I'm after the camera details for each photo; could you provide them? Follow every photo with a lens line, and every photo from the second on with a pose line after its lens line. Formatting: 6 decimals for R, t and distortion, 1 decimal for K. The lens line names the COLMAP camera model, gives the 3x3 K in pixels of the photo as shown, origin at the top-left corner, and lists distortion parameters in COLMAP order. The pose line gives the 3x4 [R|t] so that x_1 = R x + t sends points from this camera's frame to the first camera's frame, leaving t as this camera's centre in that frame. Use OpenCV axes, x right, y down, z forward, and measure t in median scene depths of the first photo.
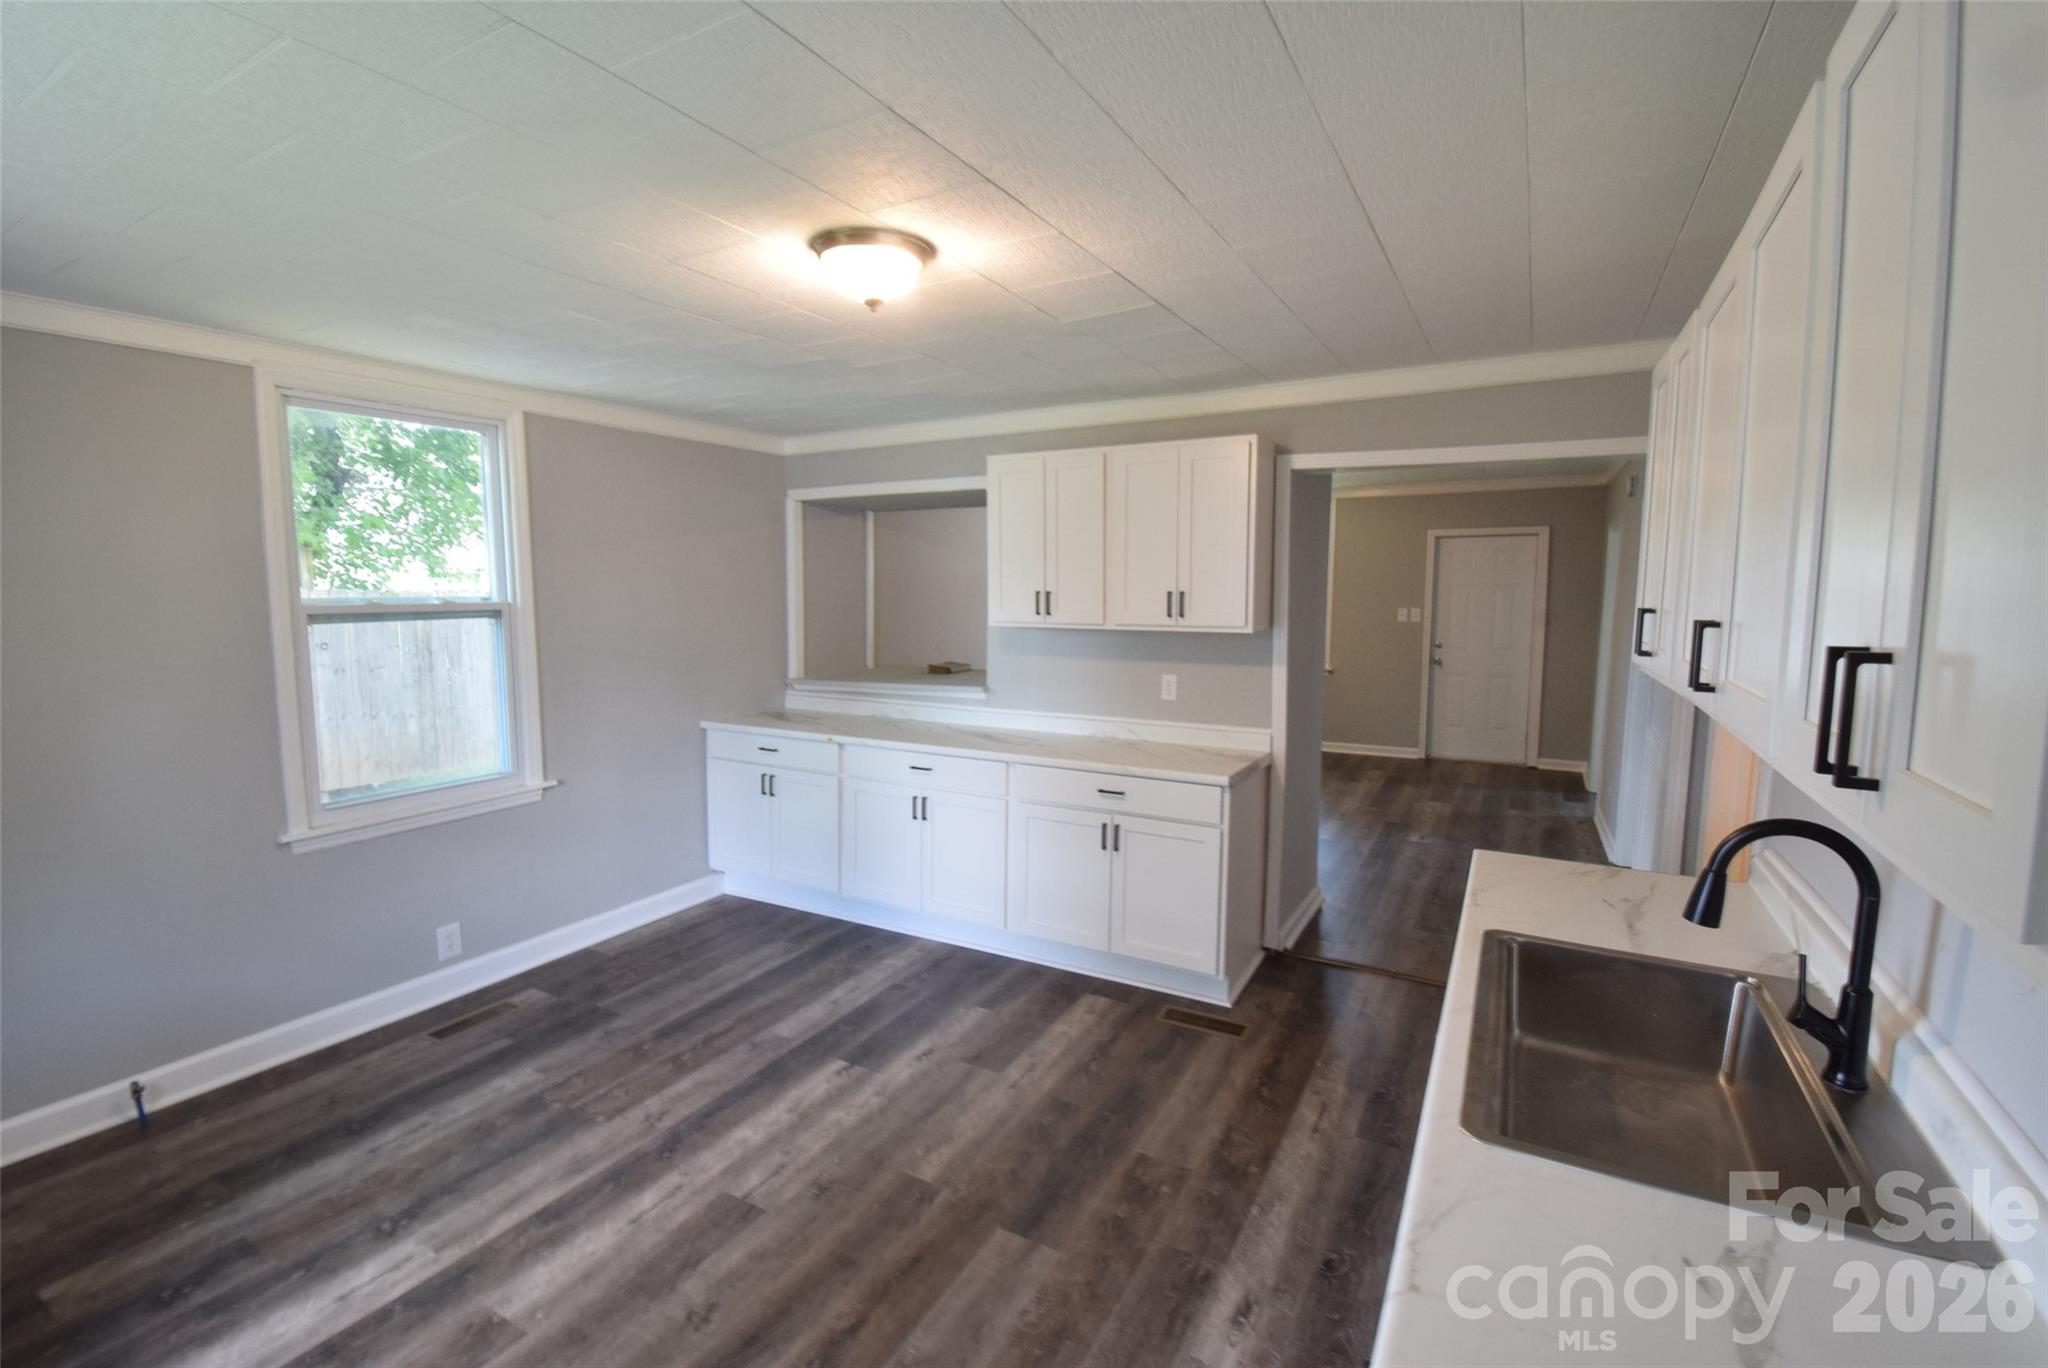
lens RADIAL K [[903.9, 0, 1022.4], [0, 903.9, 675.9], [0, 0, 1]] dist [0.013547, -0.019955]
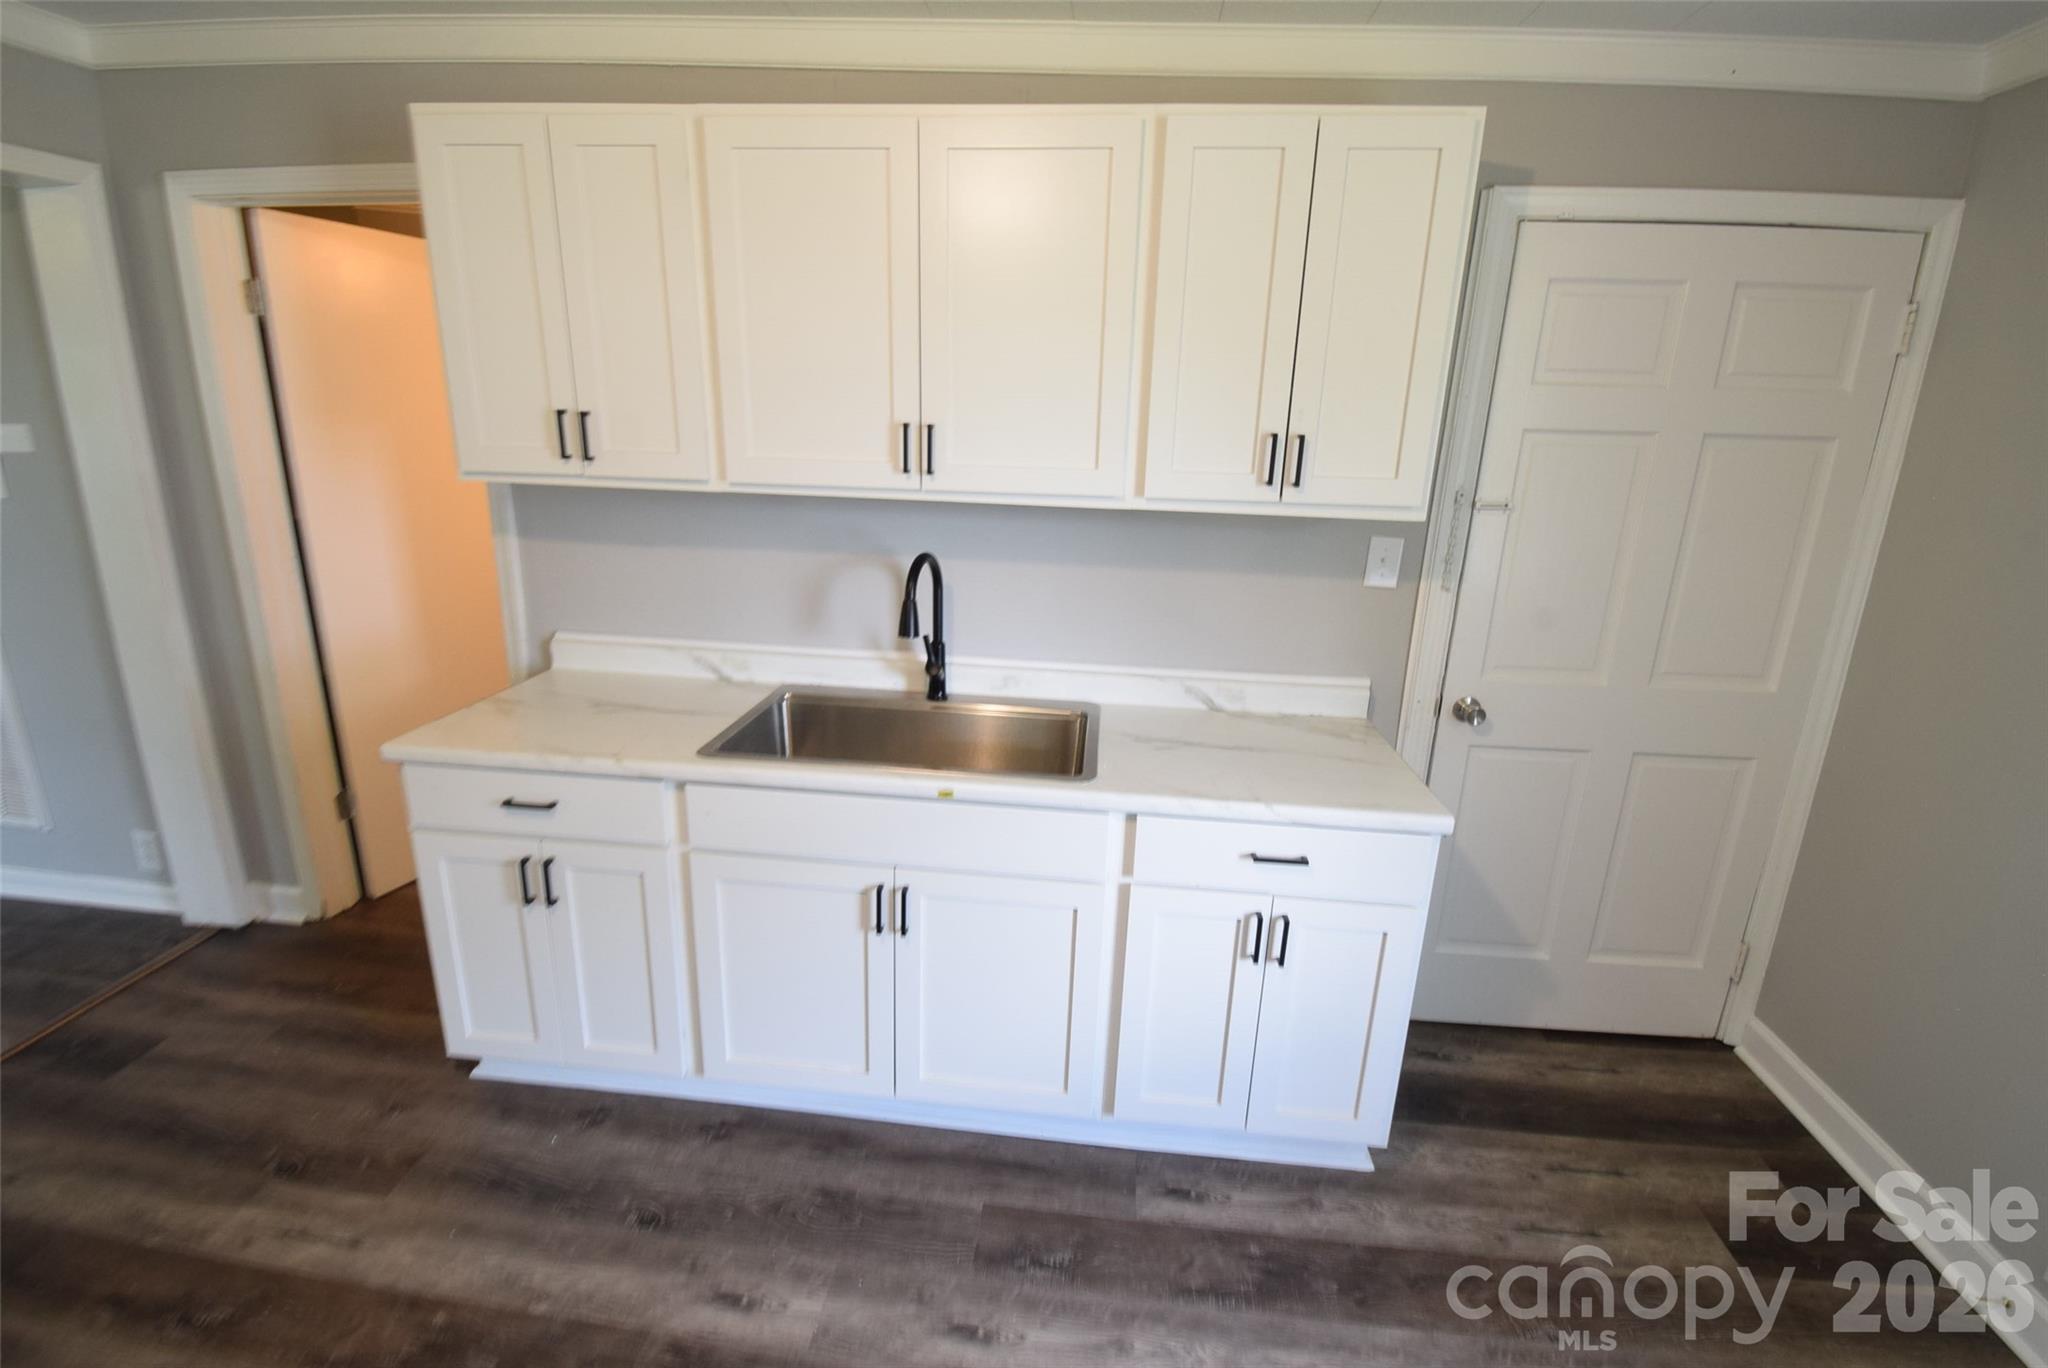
lens RADIAL K [[903.9, 0, 1023.2], [0, 903.9, 677.9], [0, 0, 1]] dist [0.013547, -0.019955]
pose [[-0.397008, -0.274356, 0.875850, -0.300704], [0.054043, 0.945634, 0.320712, -0.064640], [-0.916223, 0.174659, -0.360597, 0.658248]]
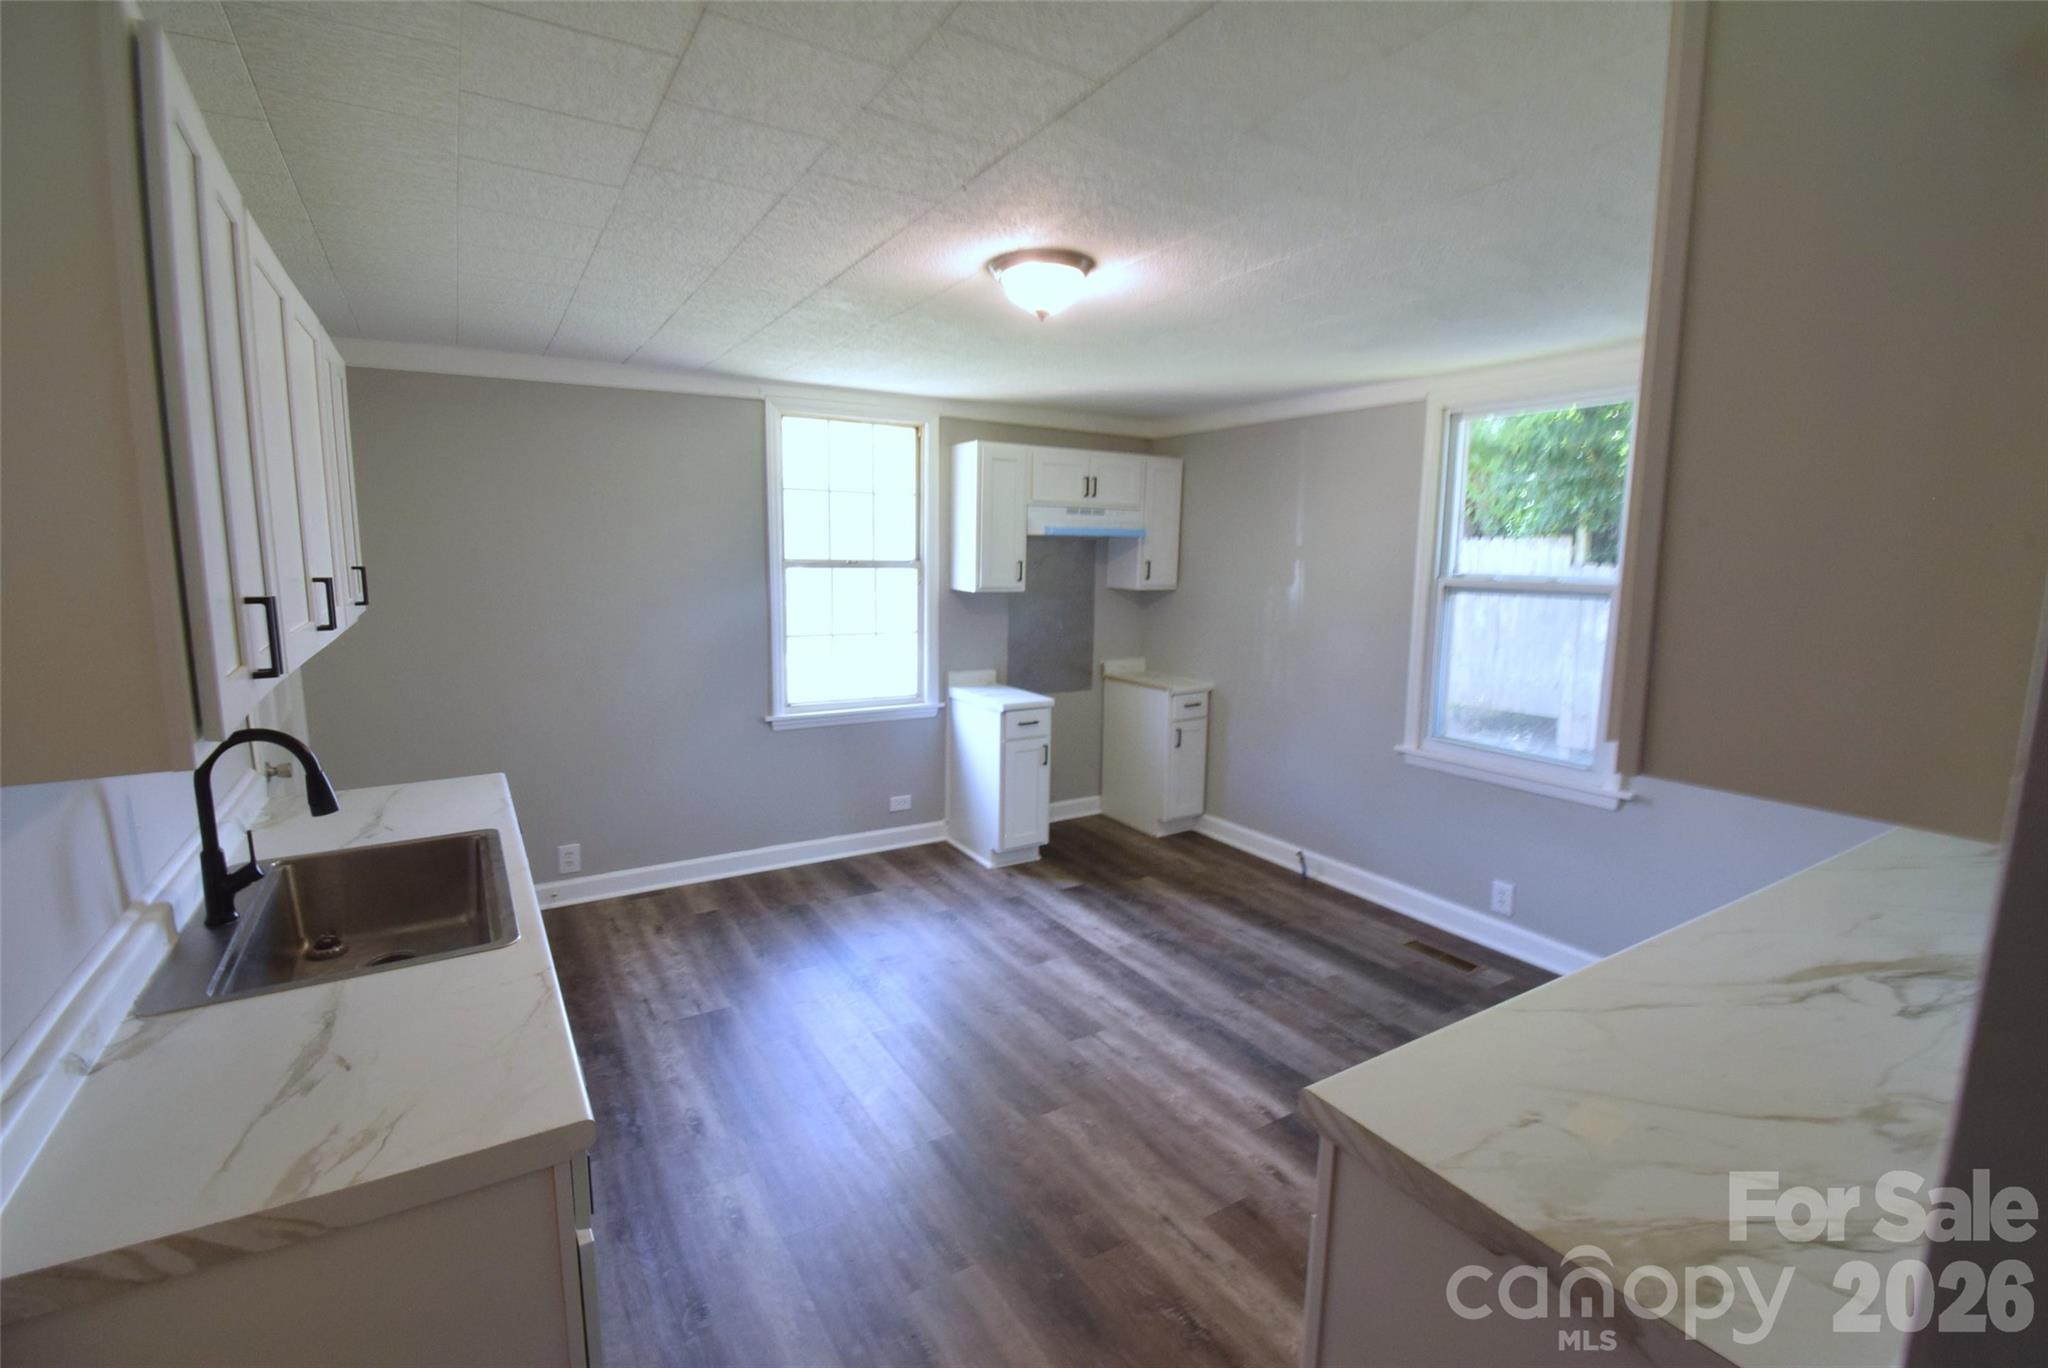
lens RADIAL K [[903.9, 0, 1032.3], [0, 903.9, 677.9], [0, 0, 1]] dist [0.013547, -0.019955]
pose [[-0.477165, 0.114589, -0.871311, 0.659887], [-0.103629, 0.977209, 0.185267, -0.125570], [0.872683, 0.178696, -0.454415, 1.168333]]
